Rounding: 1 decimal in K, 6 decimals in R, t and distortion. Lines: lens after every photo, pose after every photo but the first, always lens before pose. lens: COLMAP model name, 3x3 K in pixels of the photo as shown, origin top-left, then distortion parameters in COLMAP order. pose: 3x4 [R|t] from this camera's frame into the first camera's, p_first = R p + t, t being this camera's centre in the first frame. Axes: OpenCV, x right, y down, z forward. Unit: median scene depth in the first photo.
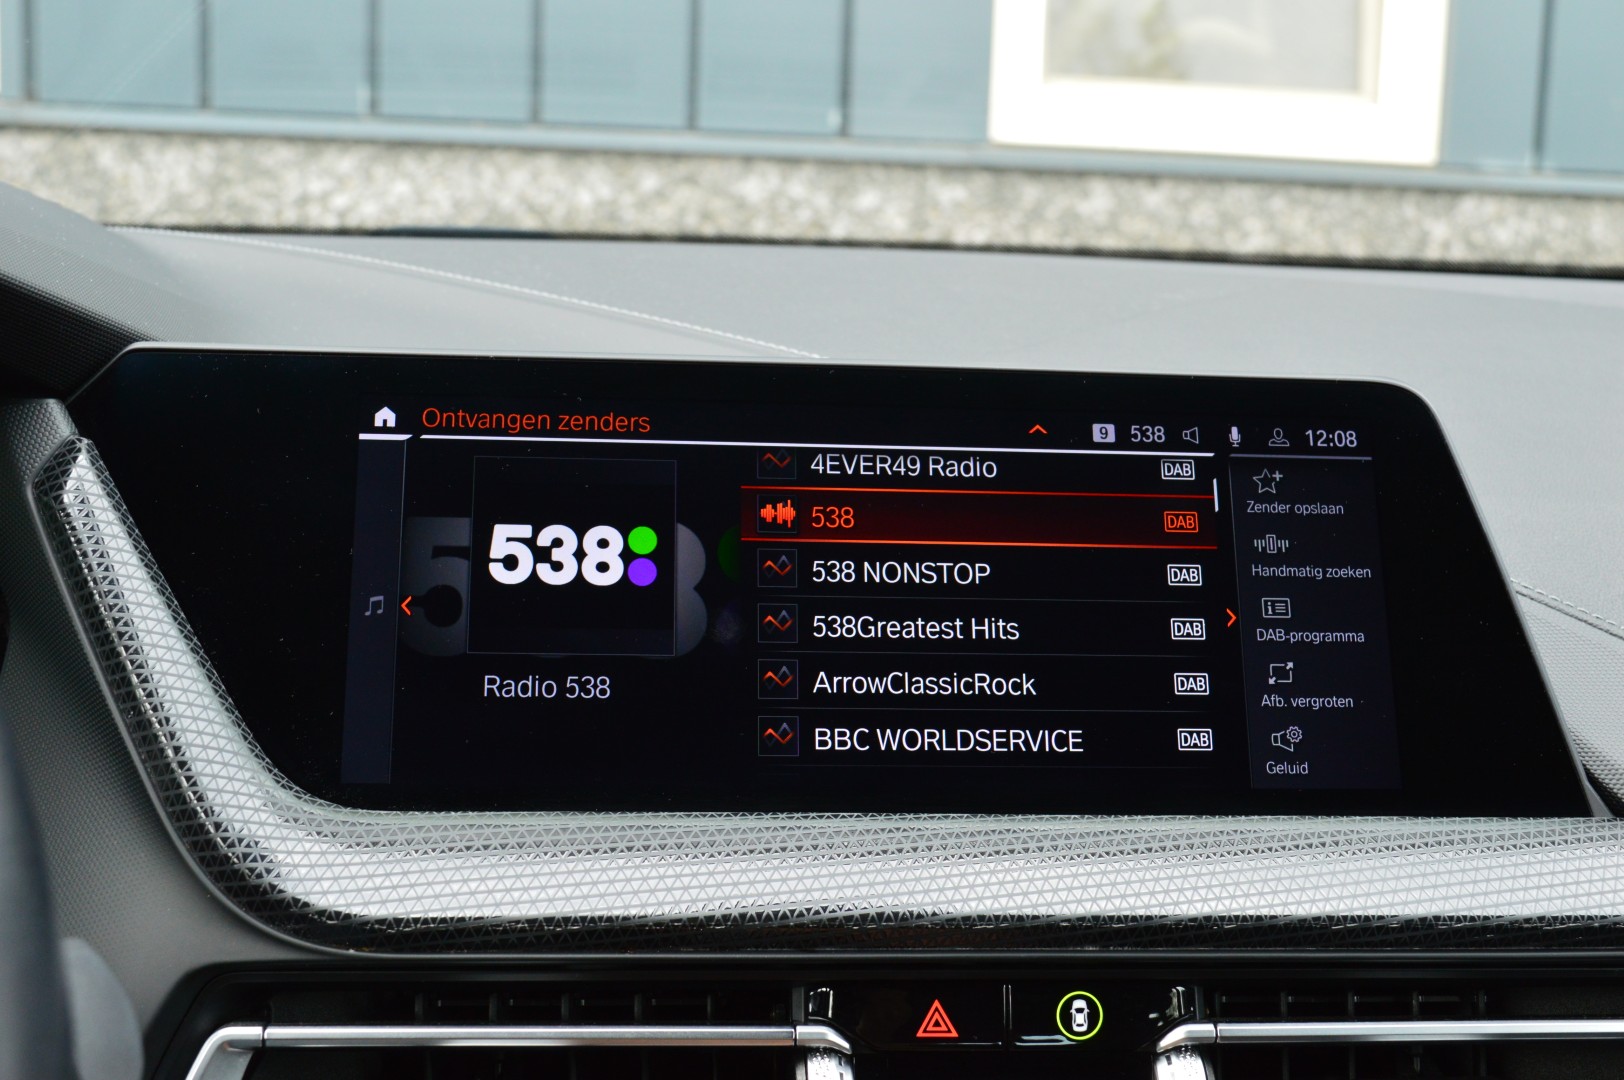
lens RADIAL K [[2112.2, 0, 819.9], [0, 2112.2, 542.2], [0, 0, 1]] dist [-0.015513, 0.000000]
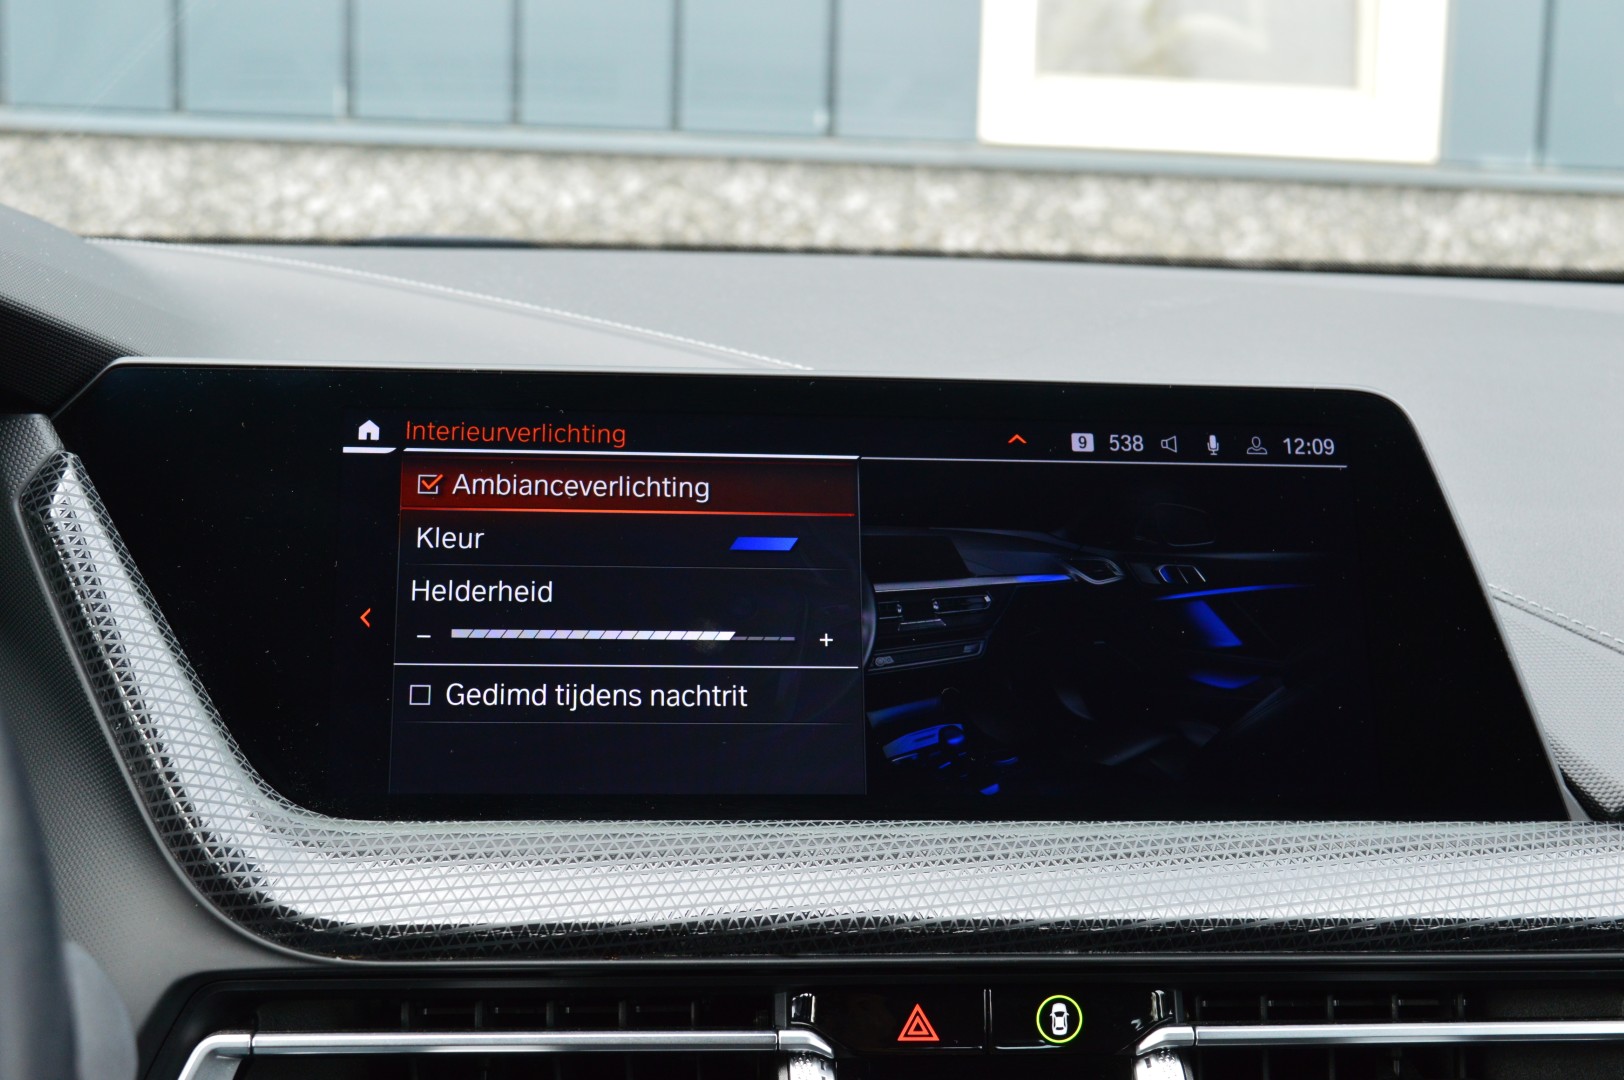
lens RADIAL K [[2173.6, 0, 817.0], [0, 2173.6, 540.6], [0, 0, 1]] dist [-0.004772, 0.000000]
pose [[0.999981, -0.005320, 0.003099, 0.004869], [0.005336, 0.999973, -0.005004, -0.000313], [-0.003072, 0.005021, 0.999983, -0.040469]]
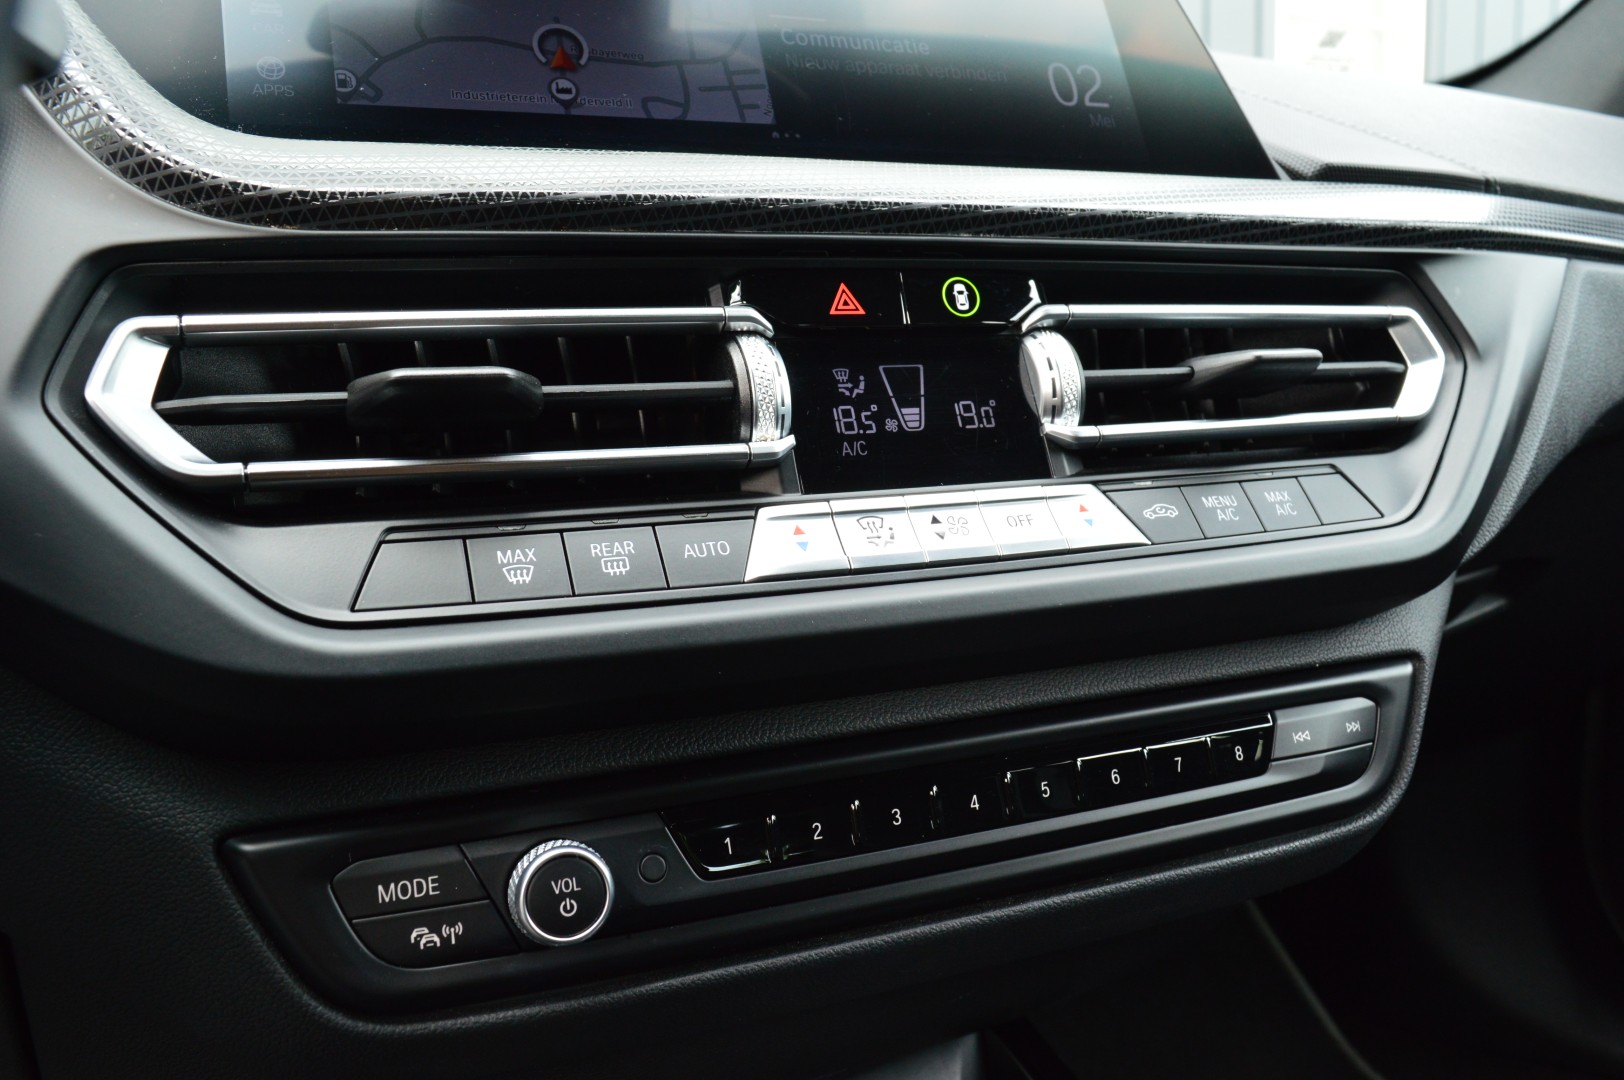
lens RADIAL K [[1305.7, 0, 809.5], [0, 1305.7, 525.3], [0, 0, 1]] dist [-0.013887, 0.011501]
pose [[0.954291, -0.095095, 0.283348, -0.158501], [0.099643, 0.995022, -0.001648, 0.328388], [-0.281781, 0.029806, 0.959016, 0.345683]]
